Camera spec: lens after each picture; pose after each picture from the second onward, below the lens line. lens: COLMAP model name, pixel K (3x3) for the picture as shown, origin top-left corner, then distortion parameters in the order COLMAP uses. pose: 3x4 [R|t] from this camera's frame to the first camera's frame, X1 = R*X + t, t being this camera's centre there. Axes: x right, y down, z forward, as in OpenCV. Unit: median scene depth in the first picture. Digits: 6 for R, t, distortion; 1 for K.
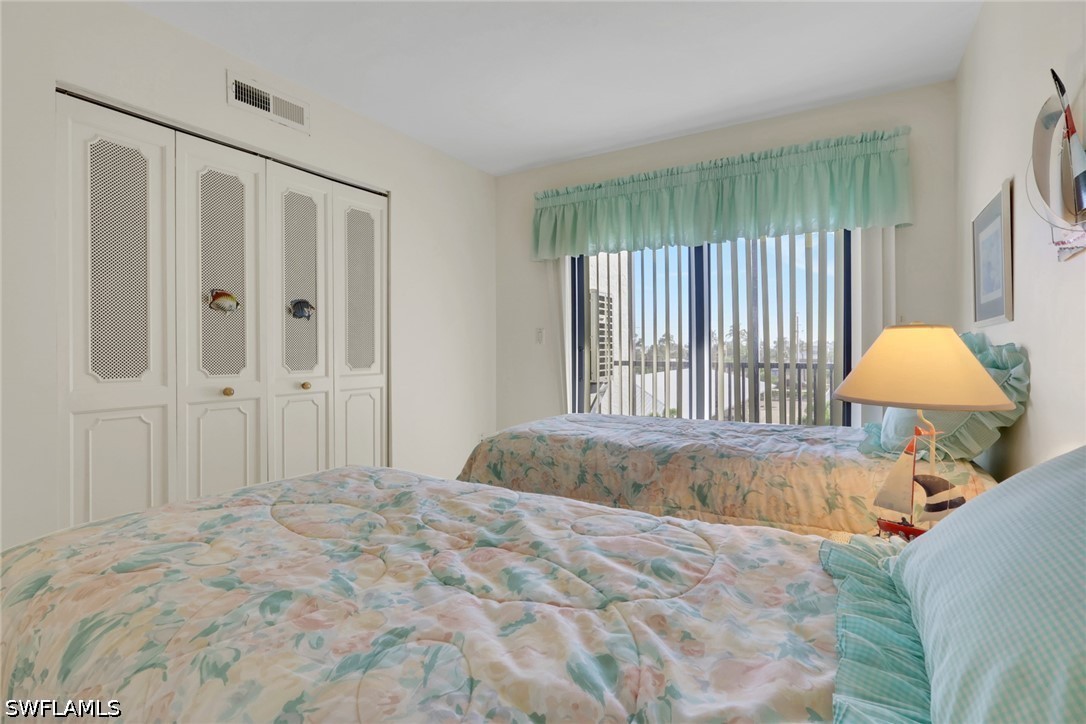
lens RADIAL K [[527.5, 0, 553.0], [0, 527.5, 363.1], [0, 0, 1]] dist [-0.004328, 0.000035]
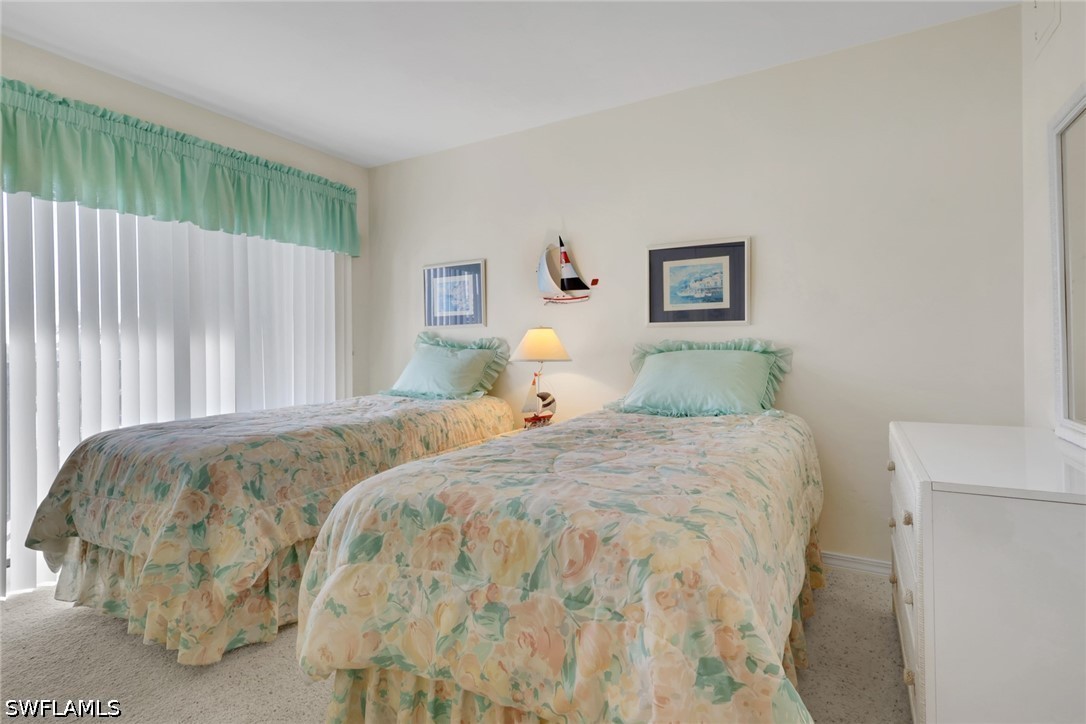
lens RADIAL K [[527.5, 0, 553.0], [0, 527.5, 363.1], [0, 0, 1]] dist [-0.004328, 0.000035]
pose [[-0.039708, -0.030736, 0.998739, -1.004761], [0.033102, 0.998938, 0.032058, 0.004477], [-0.998663, 0.034333, -0.038648, 0.638004]]
